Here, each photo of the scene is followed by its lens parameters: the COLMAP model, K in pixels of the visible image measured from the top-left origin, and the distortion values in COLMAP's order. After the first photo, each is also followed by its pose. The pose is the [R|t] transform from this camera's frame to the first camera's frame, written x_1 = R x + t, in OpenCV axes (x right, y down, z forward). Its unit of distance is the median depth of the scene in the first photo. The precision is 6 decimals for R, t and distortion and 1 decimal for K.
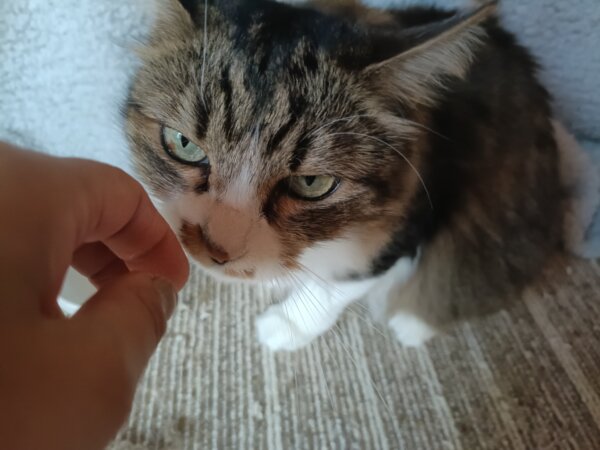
lens RADIAL K [[452.7, 0, 299.2], [0, 452.7, 227.6], [0, 0, 1]] dist [0.001494, -0.009855]
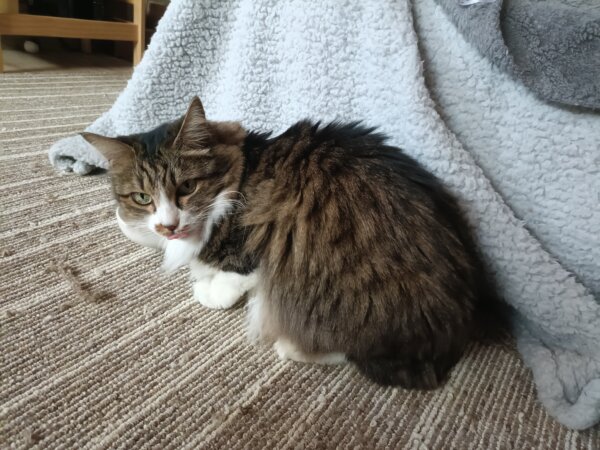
lens RADIAL K [[452.7, 0, 298.2], [0, 452.7, 223.6], [0, 0, 1]] dist [0.001494, -0.009855]
pose [[0.755283, 0.262849, -0.600382, 0.949194], [-0.463217, 0.862143, -0.205280, 0.206239], [0.463657, 0.433151, 0.772918, -0.013322]]
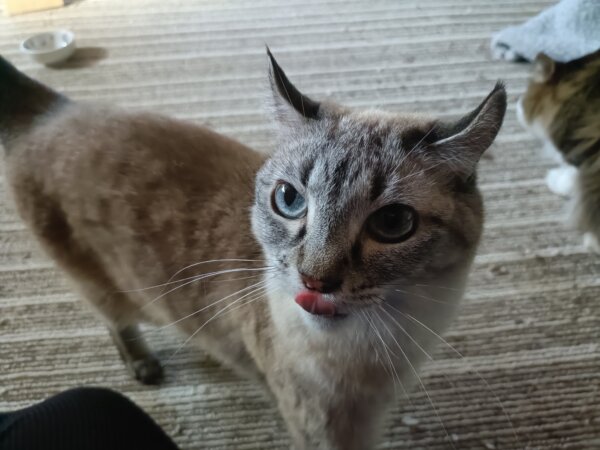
lens RADIAL K [[452.7, 0, 301.2], [0, 452.7, 225.2], [0, 0, 1]] dist [0.001494, -0.009855]
pose [[-0.029172, 0.610934, -0.791144, 1.550313], [-0.639427, 0.596946, 0.484549, 0.118235], [0.768298, 0.520014, 0.373234, -0.361606]]
